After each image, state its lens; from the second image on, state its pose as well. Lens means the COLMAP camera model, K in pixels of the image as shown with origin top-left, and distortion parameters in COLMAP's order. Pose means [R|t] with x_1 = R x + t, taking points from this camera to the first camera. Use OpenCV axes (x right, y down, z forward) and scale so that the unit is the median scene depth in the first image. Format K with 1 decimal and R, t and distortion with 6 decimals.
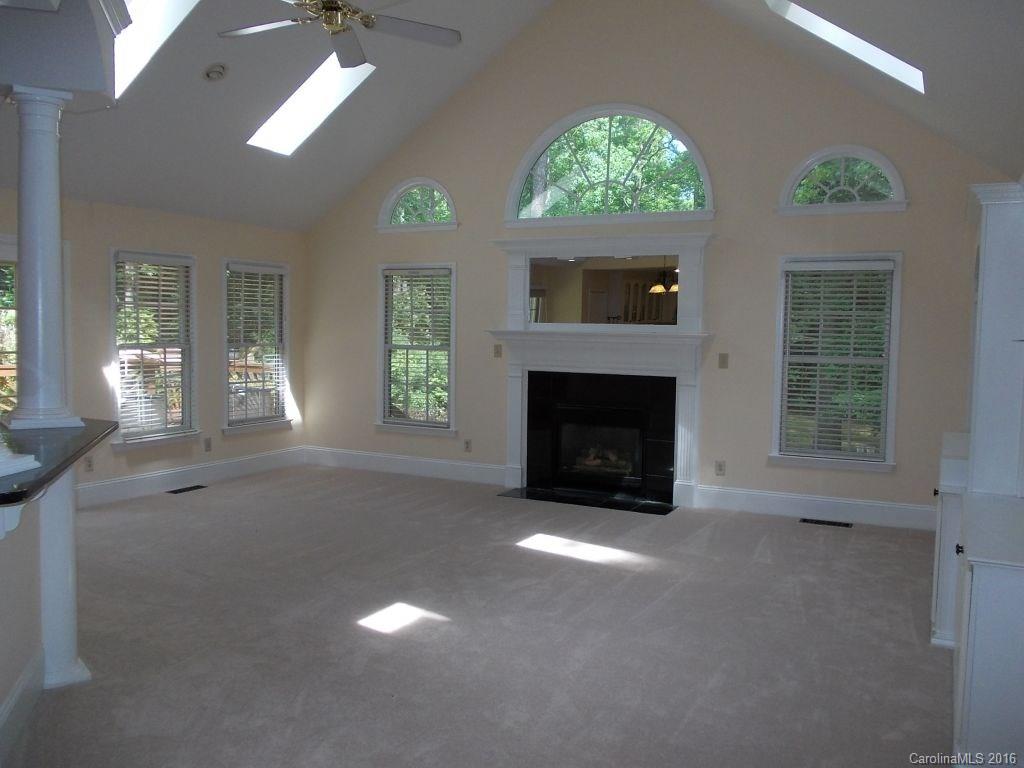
lens RADIAL K [[873.4, 0, 512.0], [0, 873.4, 384.0], [0, 0, 1]] dist [-0.024831, -0.001429]
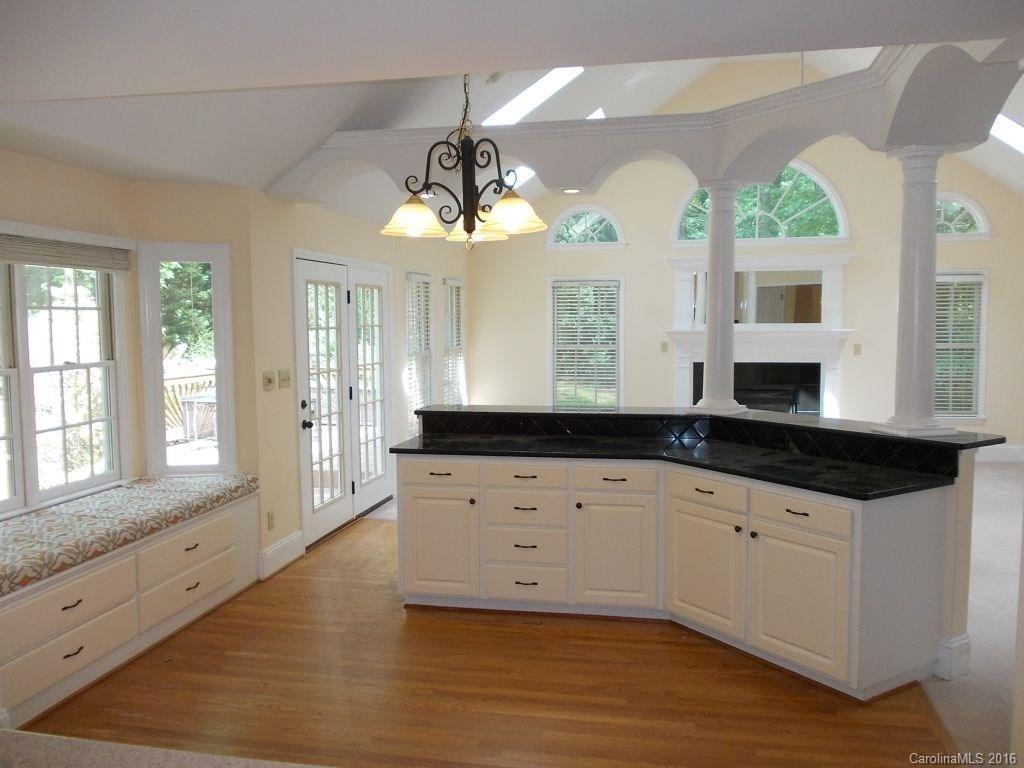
lens RADIAL K [[848.9, 0, 512.0], [0, 848.9, 384.0], [0, 0, 1]] dist [-0.032263, -0.003431]
pose [[0.963054, -0.046536, 0.265258, -0.567206], [0.042159, 0.998865, 0.022174, -0.022159], [-0.265989, -0.010172, 0.963922, -0.108065]]
